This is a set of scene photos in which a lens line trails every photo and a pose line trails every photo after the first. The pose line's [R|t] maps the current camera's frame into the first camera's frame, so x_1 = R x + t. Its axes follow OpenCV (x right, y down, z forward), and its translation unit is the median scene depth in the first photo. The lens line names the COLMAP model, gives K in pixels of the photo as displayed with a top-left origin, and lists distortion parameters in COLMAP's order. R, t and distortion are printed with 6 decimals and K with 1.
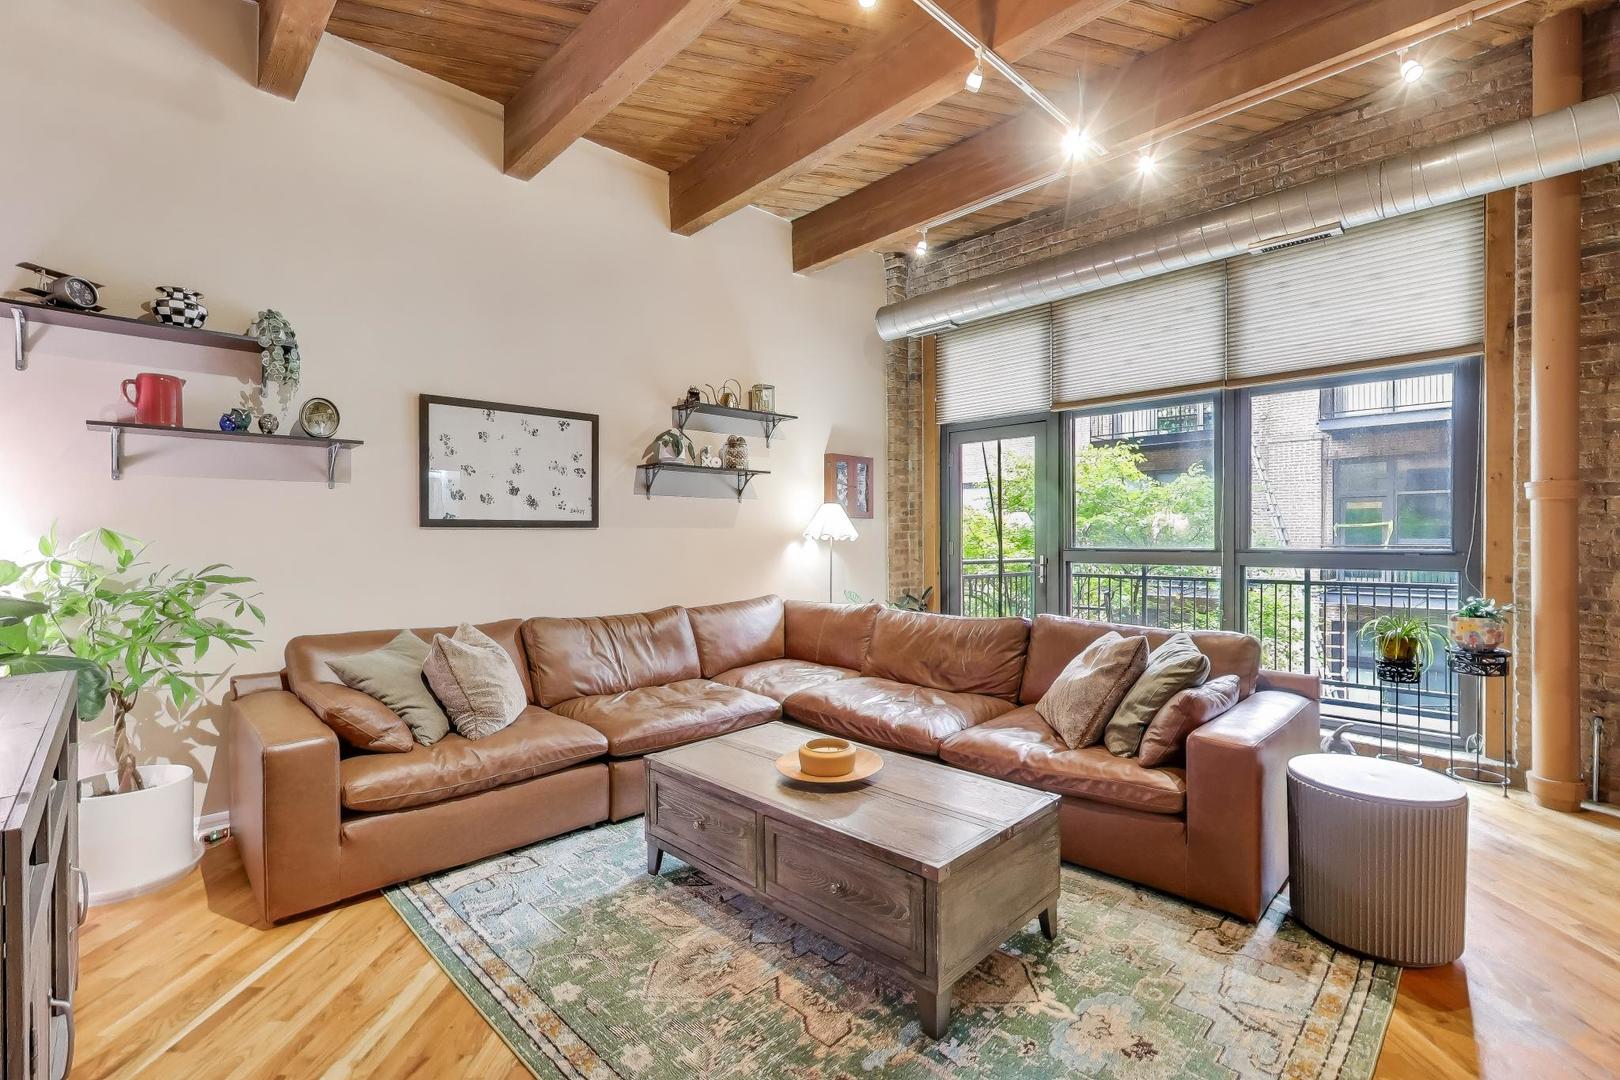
lens RADIAL K [[723.1, 0, 781.2], [0, 723.1, 539.8], [0, 0, 1]] dist [-0.001506, -0.000113]
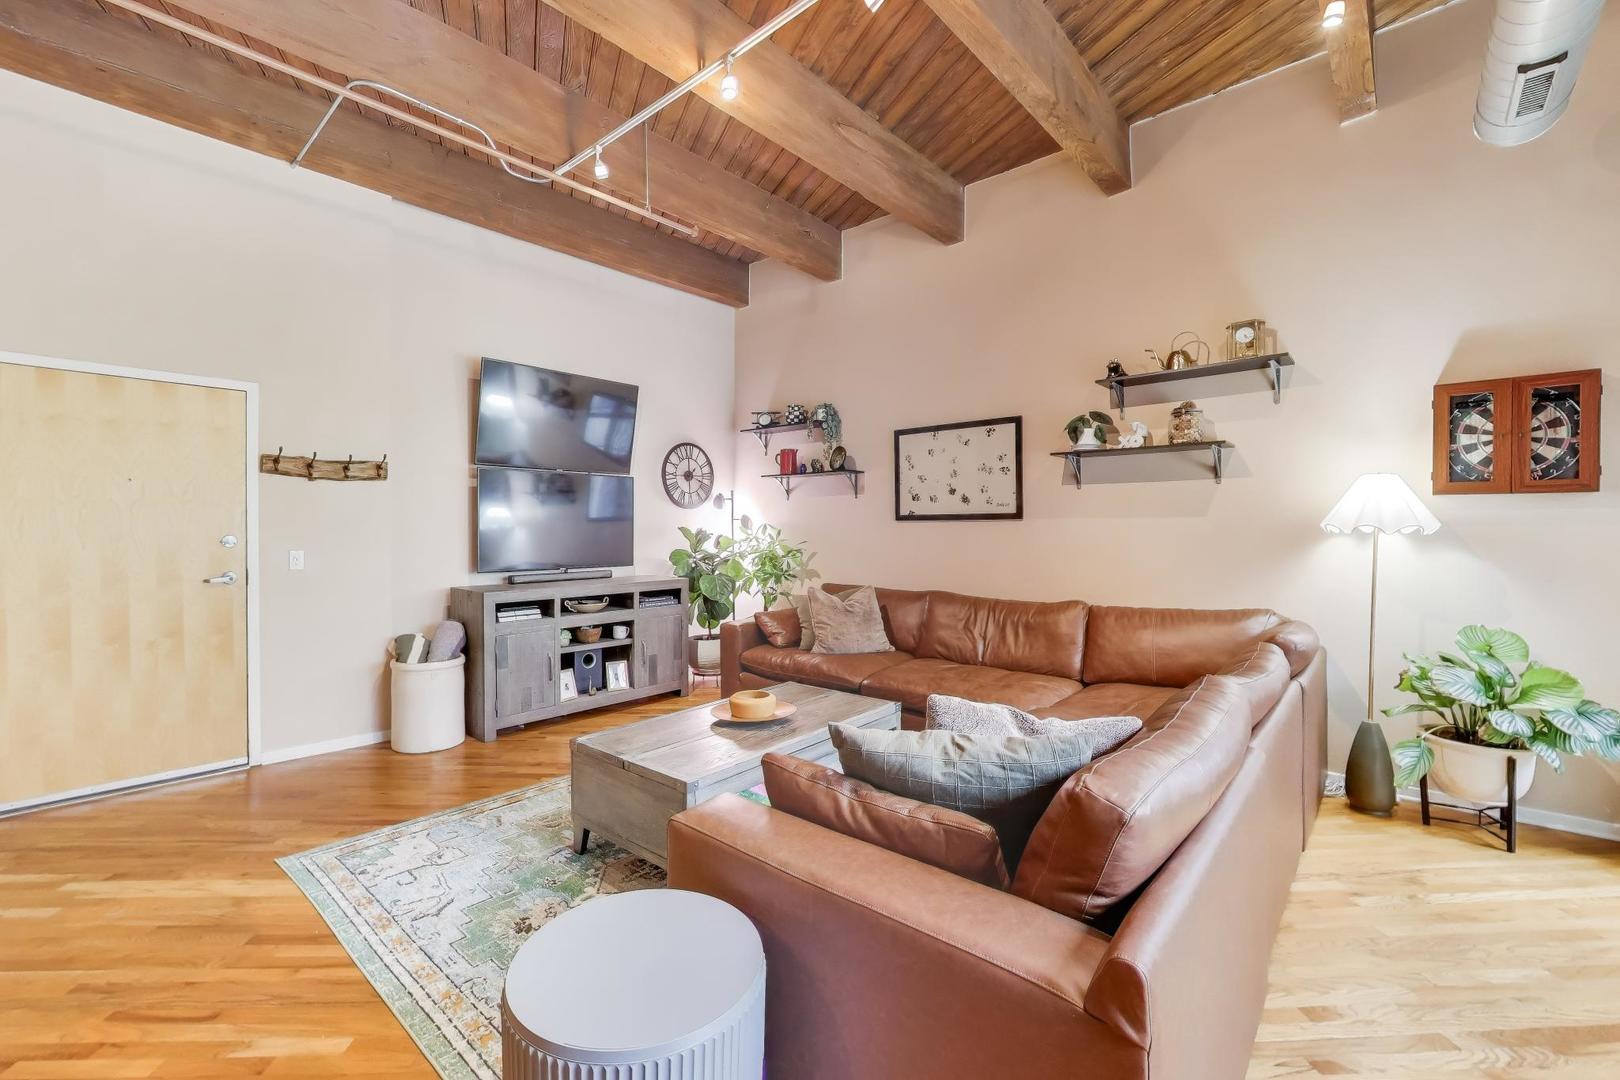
lens RADIAL K [[674.1, 0, 801.7], [0, 674.1, 535.0], [0, 0, 1]] dist [-0.001482, -0.000233]
pose [[0.094421, 0.012206, -0.995458, 0.824693], [-0.007485, 0.999905, 0.011551, -0.002725], [0.995504, 0.006360, 0.094503, 0.656308]]
